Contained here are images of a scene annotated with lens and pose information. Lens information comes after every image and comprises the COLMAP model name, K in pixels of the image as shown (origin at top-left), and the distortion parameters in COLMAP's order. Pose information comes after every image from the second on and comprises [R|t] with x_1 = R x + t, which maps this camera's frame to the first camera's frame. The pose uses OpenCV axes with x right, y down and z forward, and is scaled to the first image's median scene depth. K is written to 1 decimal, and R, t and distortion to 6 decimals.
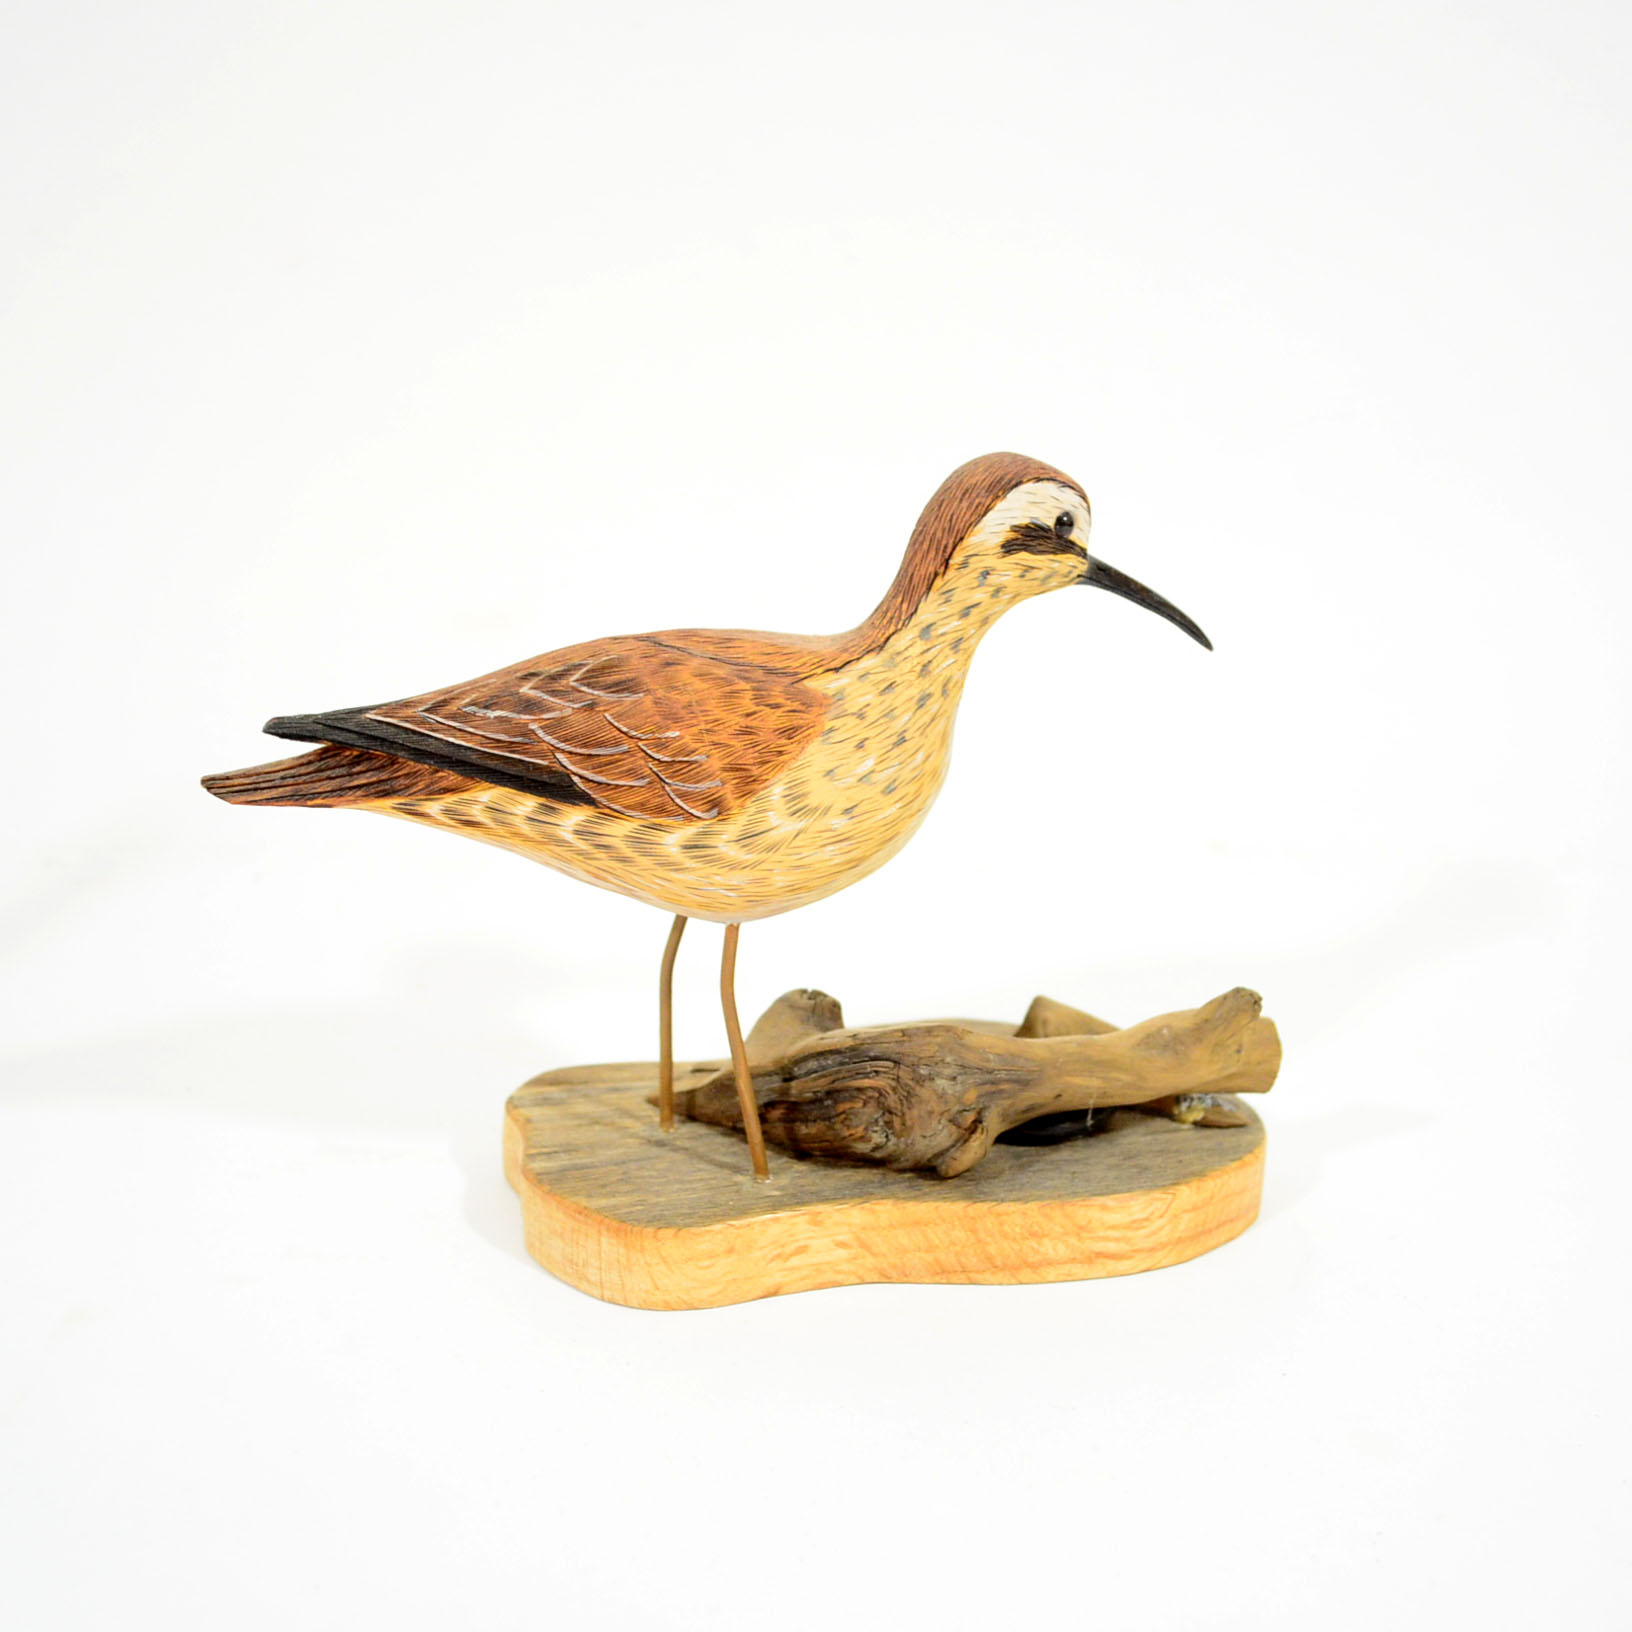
lens RADIAL K [[1737.6, 0, 816.0], [0, 1737.6, 857.8], [0, 0, 1]] dist [-0.013125, -0.010467]
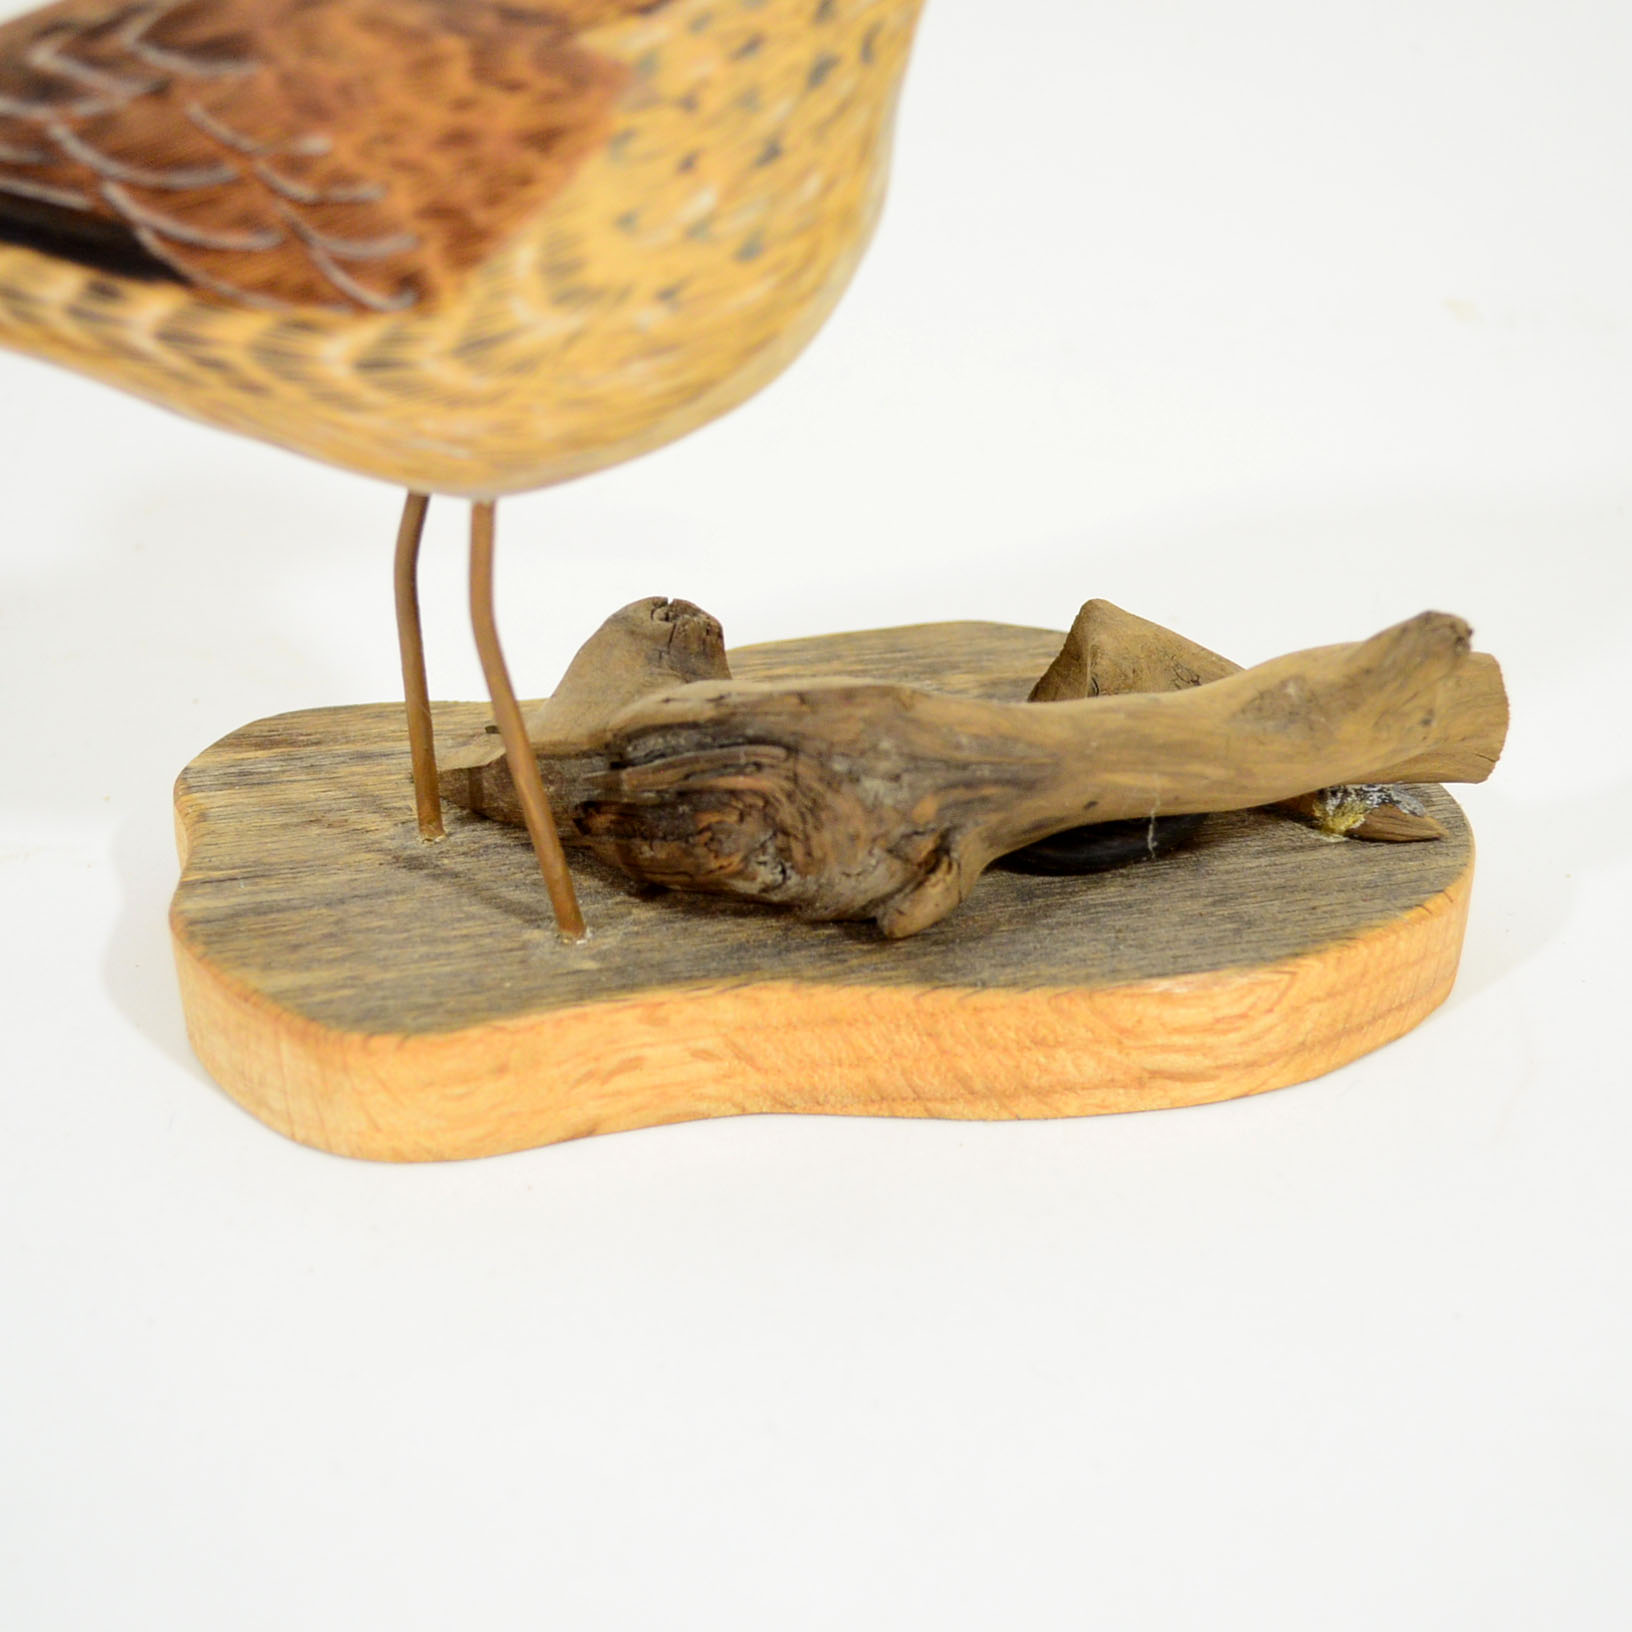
lens RADIAL K [[2357.8, 0, 816.0], [0, 2357.8, 816.0], [0, 0, 1]] dist [-0.032218, 0.018237]
pose [[0.998182, 0.013192, -0.058807, 0.096505], [0.000307, 0.974623, 0.223853, -0.029447], [0.060268, -0.223464, 0.972847, 0.256850]]
